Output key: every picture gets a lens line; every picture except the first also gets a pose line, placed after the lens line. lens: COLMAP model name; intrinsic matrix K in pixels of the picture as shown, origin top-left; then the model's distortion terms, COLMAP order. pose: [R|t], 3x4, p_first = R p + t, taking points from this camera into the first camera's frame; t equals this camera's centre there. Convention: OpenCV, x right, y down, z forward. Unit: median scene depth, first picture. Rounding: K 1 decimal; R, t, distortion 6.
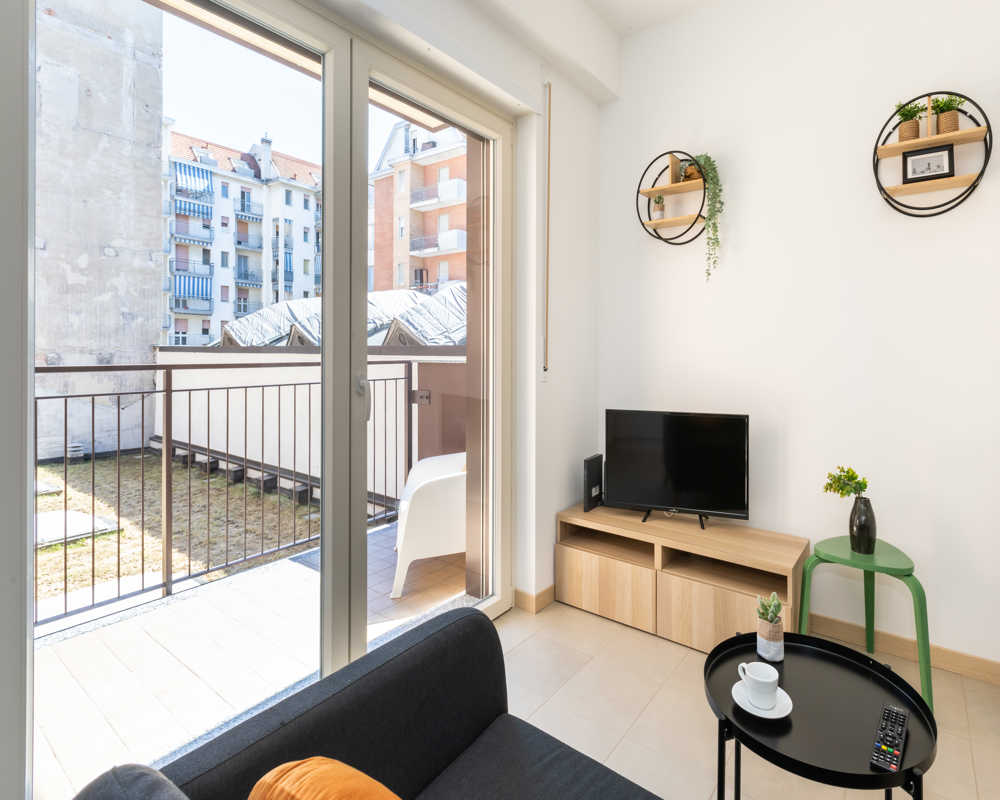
lens RADIAL K [[500.7, 0, 588.2], [0, 500.7, 352.2], [0, 0, 1]] dist [0.000748, 0.000183]
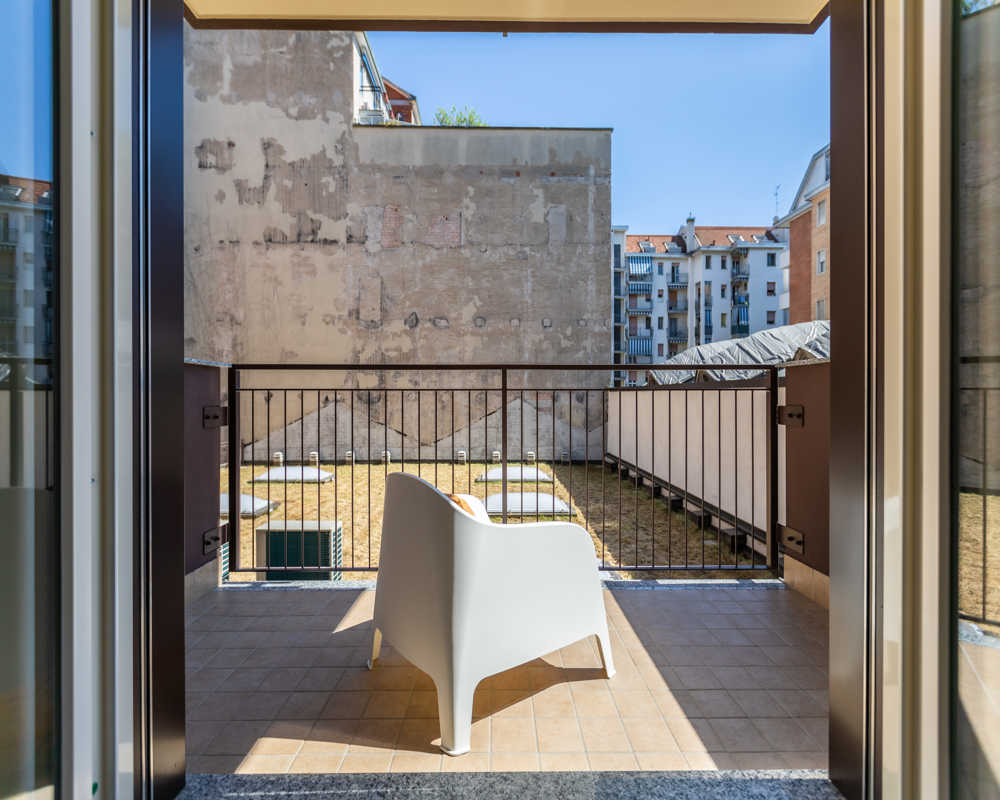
lens RADIAL K [[443.0, 0, 493.7], [0, 443.0, 396.4], [0, 0, 1]] dist [0.003473, -0.002494]
pose [[0.538803, -0.003942, -0.842422, -0.029326], [-0.000106, 0.999989, -0.004747, 0.062261], [0.842432, 0.002646, 0.538797, 0.292773]]
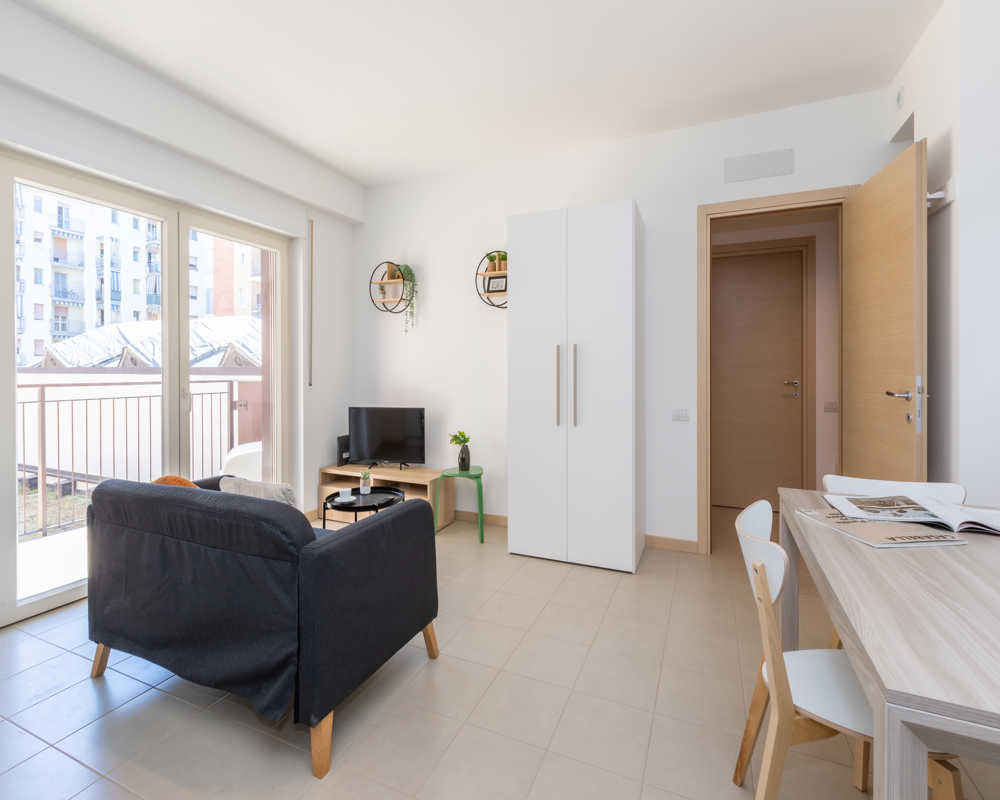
lens RADIAL K [[443.0, 0, 534.6], [0, 443.0, 373.5], [0, 0, 1]] dist [0.003473, -0.002494]
pose [[0.975996, -0.004122, 0.217751, 0.199410], [0.002706, 0.999973, 0.006801, -0.007709], [-0.217773, -0.006048, 0.975981, -0.394020]]
